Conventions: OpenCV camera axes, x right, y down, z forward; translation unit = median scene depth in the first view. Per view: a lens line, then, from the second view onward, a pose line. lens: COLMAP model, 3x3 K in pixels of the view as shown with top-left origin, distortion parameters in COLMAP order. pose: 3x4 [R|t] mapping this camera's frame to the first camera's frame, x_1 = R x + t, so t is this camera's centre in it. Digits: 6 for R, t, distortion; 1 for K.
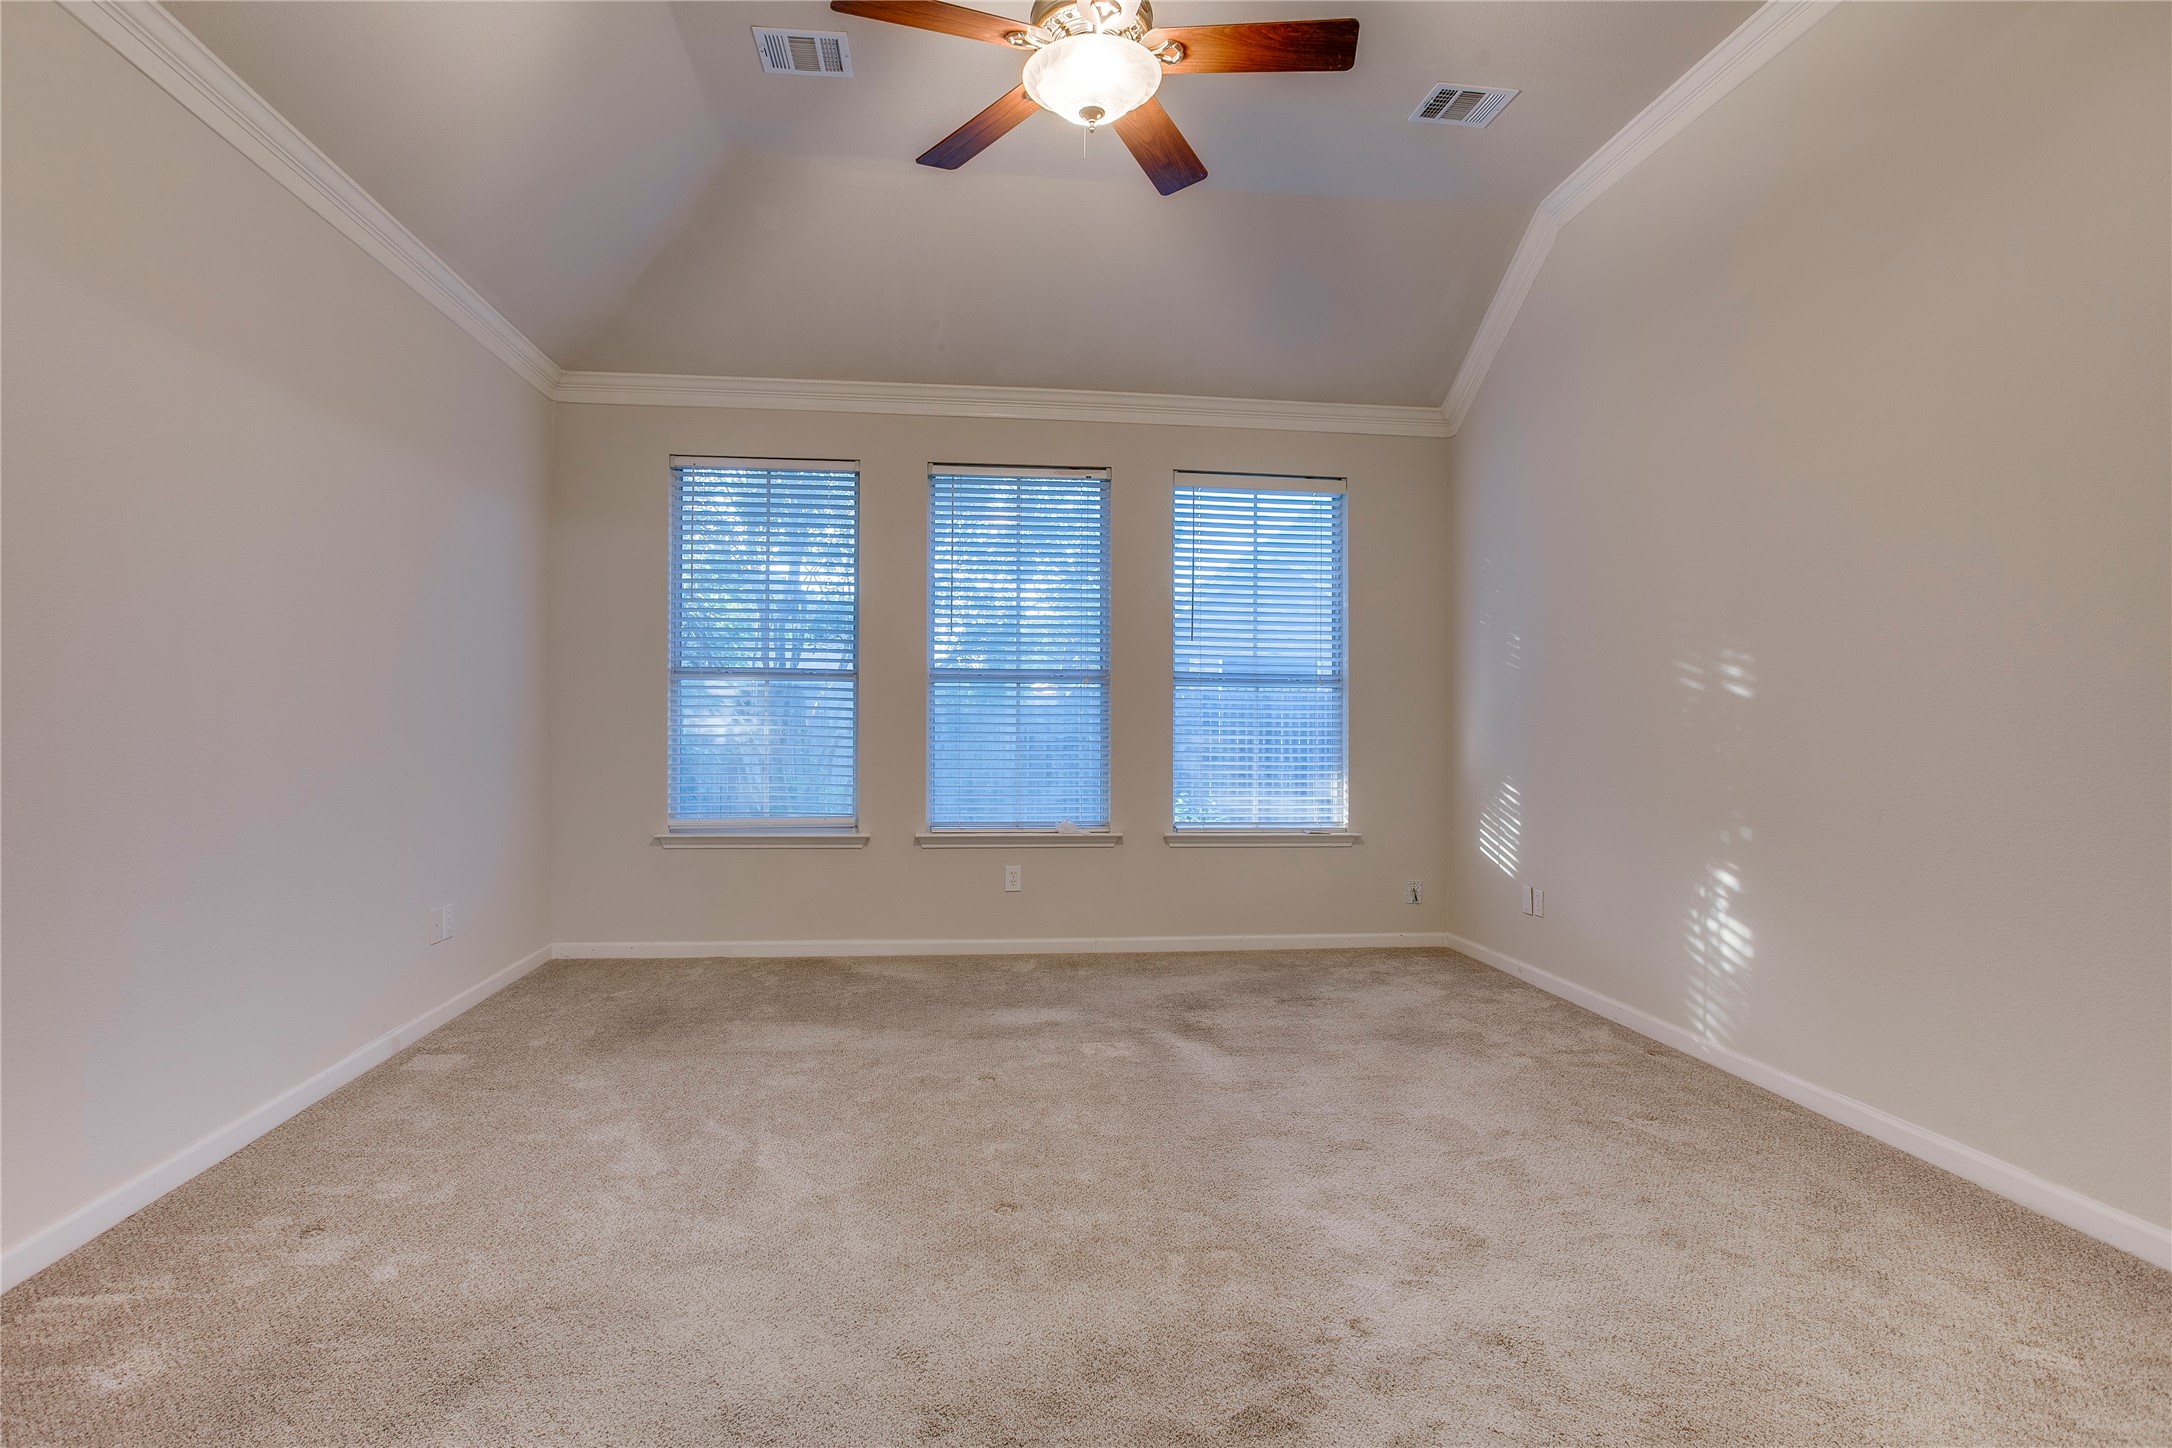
lens RADIAL K [[1128.1, 0, 1087.4], [0, 1128.1, 735.5], [0, 0, 1]] dist [-0.002881, 0.000828]
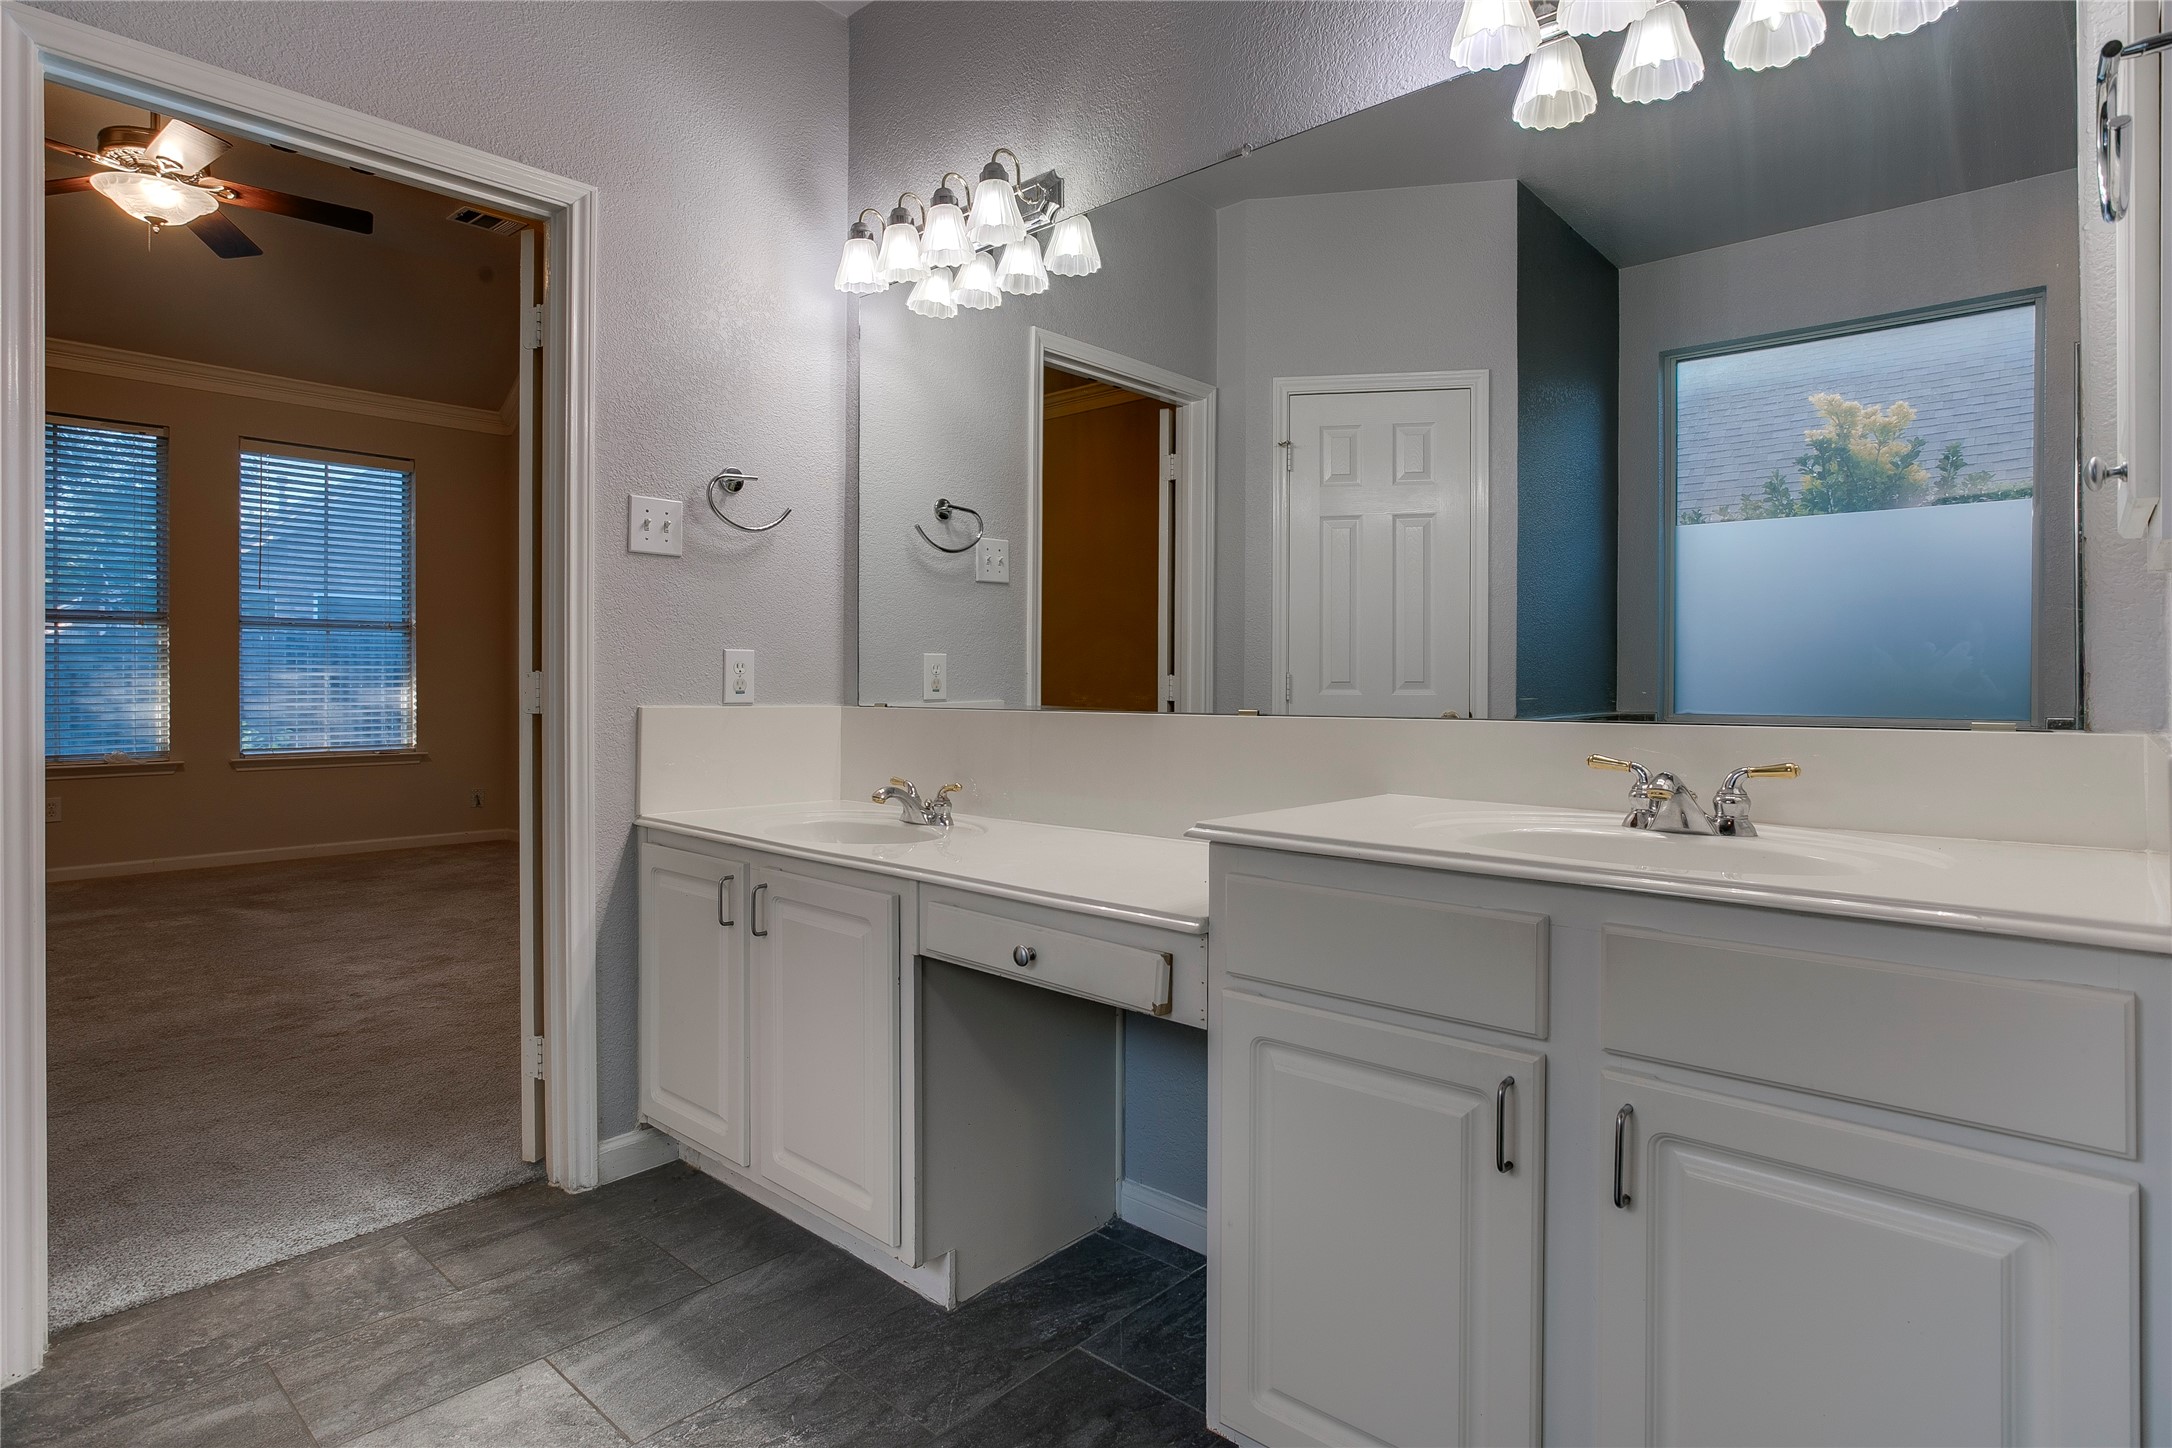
lens RADIAL K [[1163.7, 0, 1093.3], [0, 1163.7, 697.6], [0, 0, 1]] dist [-0.002163, -0.000251]
pose [[0.765575, -0.005318, 0.643325, -0.018678], [-0.004560, 0.999896, 0.013692, 0.006244], [-0.643331, -0.013416, 0.765471, -0.445043]]
